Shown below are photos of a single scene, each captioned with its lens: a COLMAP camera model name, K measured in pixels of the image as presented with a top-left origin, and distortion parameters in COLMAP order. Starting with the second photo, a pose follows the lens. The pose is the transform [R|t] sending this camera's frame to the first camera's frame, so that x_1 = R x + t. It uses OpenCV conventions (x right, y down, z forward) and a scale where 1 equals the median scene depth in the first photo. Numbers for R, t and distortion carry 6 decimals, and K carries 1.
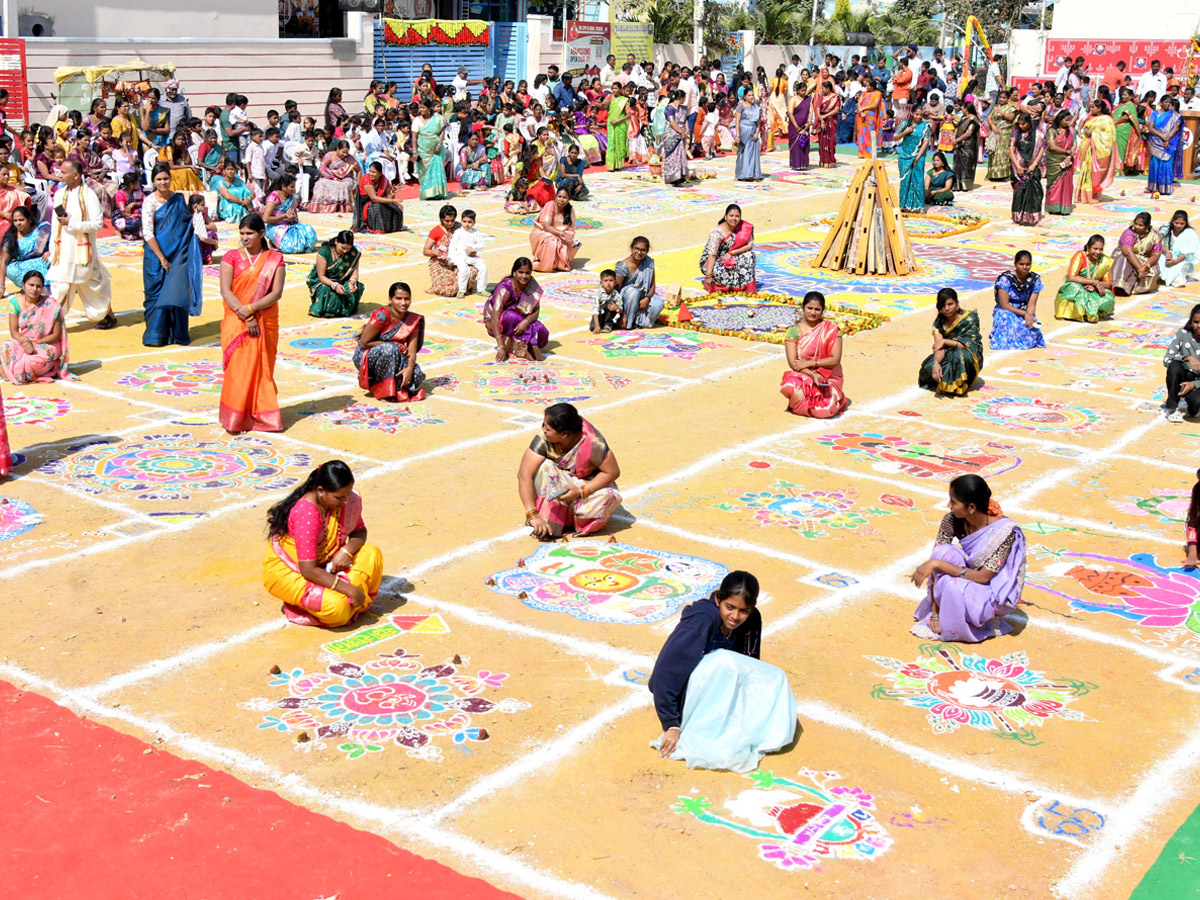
lens RADIAL K [[1894.2, 0, 600.0], [0, 1894.2, 450.0], [0, 0, 1]] dist [0.003576, 0.174453]
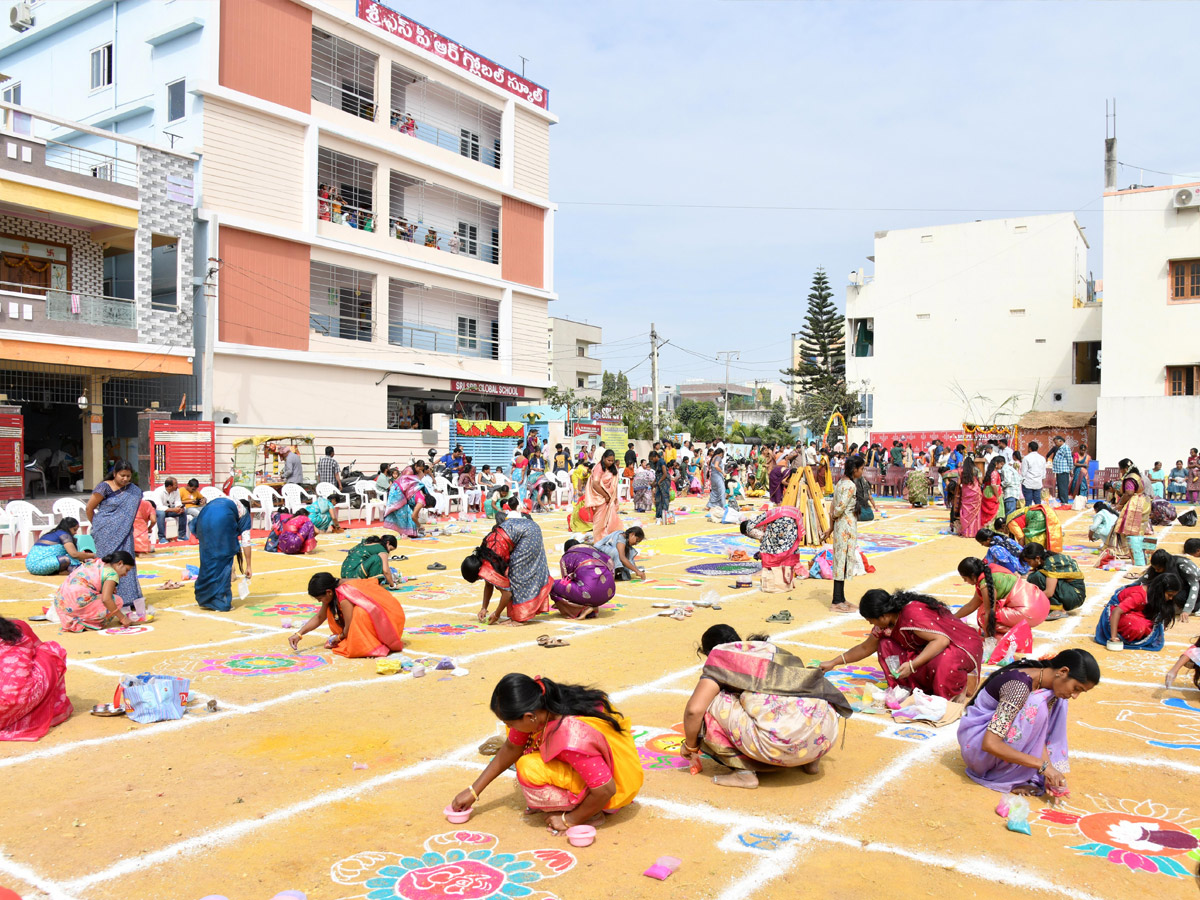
lens RADIAL K [[1109.8, 0, 651.3], [0, 1109.8, 463.6], [0, 0, 1]] dist [-0.116985, 0.086778]
pose [[0.997667, -0.026252, 0.063019, -0.039380], [0.039808, 0.973632, -0.224626, 0.048450], [-0.055460, 0.226611, 0.972405, 0.371533]]
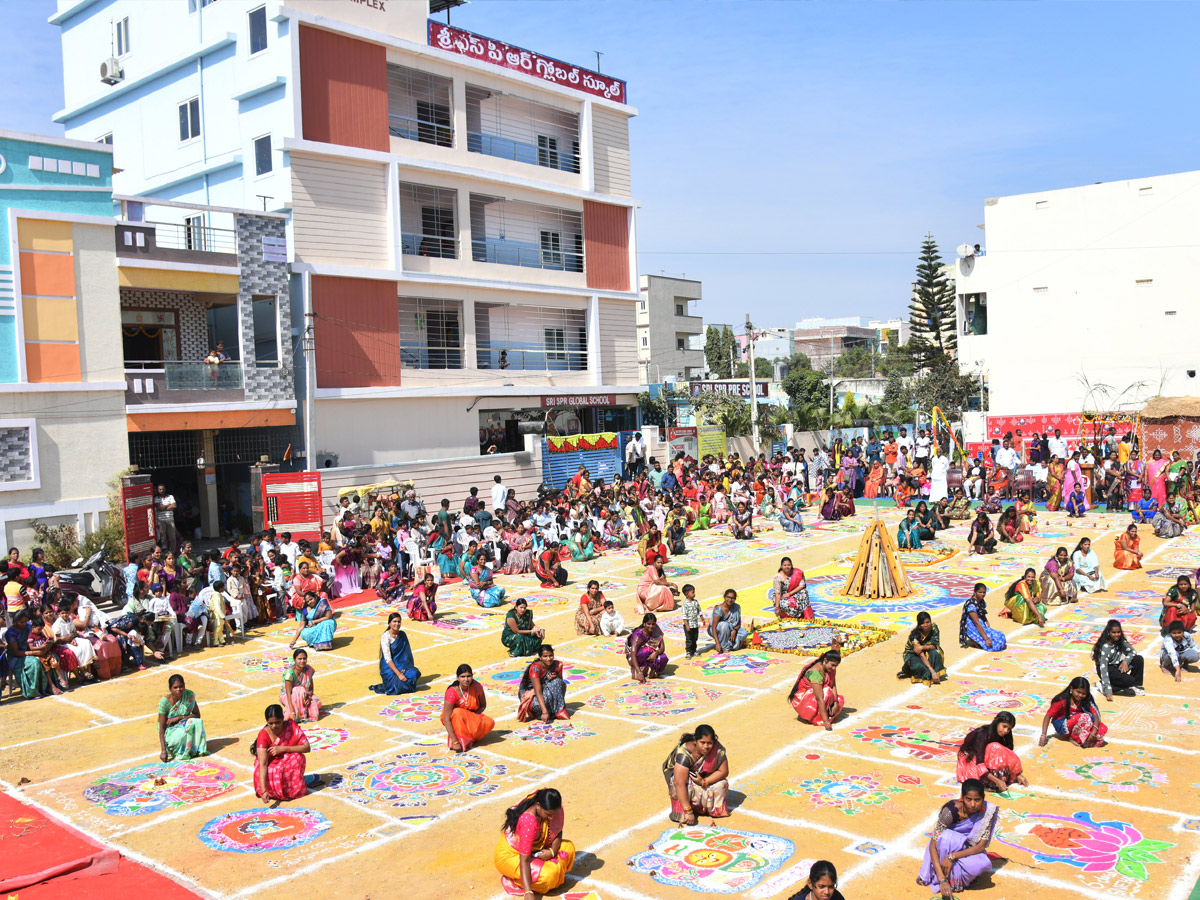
lens RADIAL K [[1278.0, 0, 600.0], [0, 1278.0, 450.0], [0, 0, 1]] dist [-0.125922, 0.107979]
pose [[0.995023, -0.066673, -0.074053, 0.010309], [0.051287, 0.979843, -0.193075, -0.047676], [0.085433, 0.188316, 0.978386, -0.008833]]
